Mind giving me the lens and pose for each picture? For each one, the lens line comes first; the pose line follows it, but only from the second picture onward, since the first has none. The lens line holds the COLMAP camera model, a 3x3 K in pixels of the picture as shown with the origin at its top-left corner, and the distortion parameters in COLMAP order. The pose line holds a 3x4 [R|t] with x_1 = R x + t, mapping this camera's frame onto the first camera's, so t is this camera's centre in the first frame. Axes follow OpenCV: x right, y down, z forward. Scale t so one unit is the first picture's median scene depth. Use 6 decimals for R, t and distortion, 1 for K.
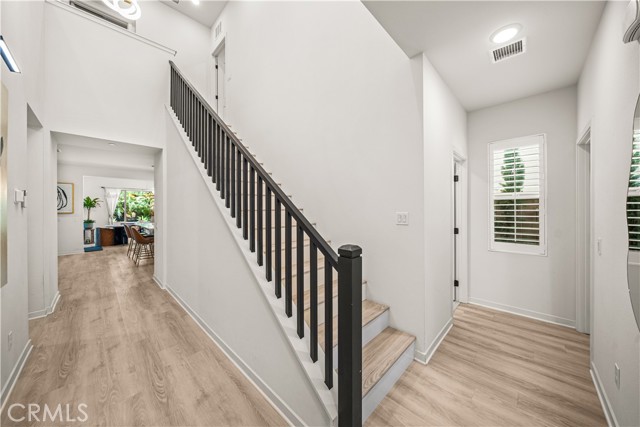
lens RADIAL K [[220.1, 0, 320.0], [0, 220.1, 213.5], [0, 0, 1]] dist [-0.002126, -0.000136]
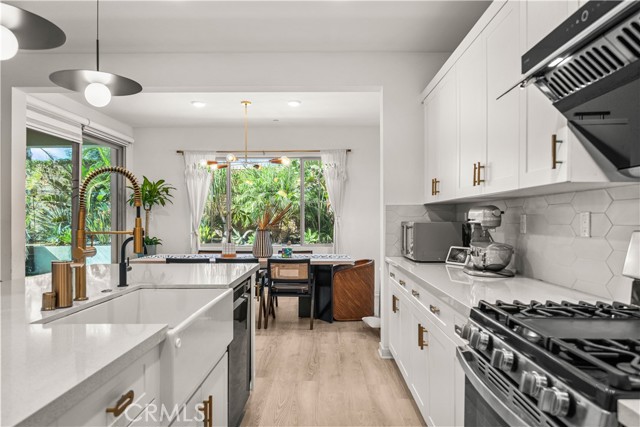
lens RADIAL K [[426.5, 0, 318.9], [0, 426.5, 219.0], [0, 0, 1]] dist [0.001129, 0.000259]
pose [[0.688943, -0.003266, -0.724808, -0.305079], [-0.007481, 0.999905, -0.011617, 0.003908], [0.724777, 0.013426, 0.688853, 0.705303]]
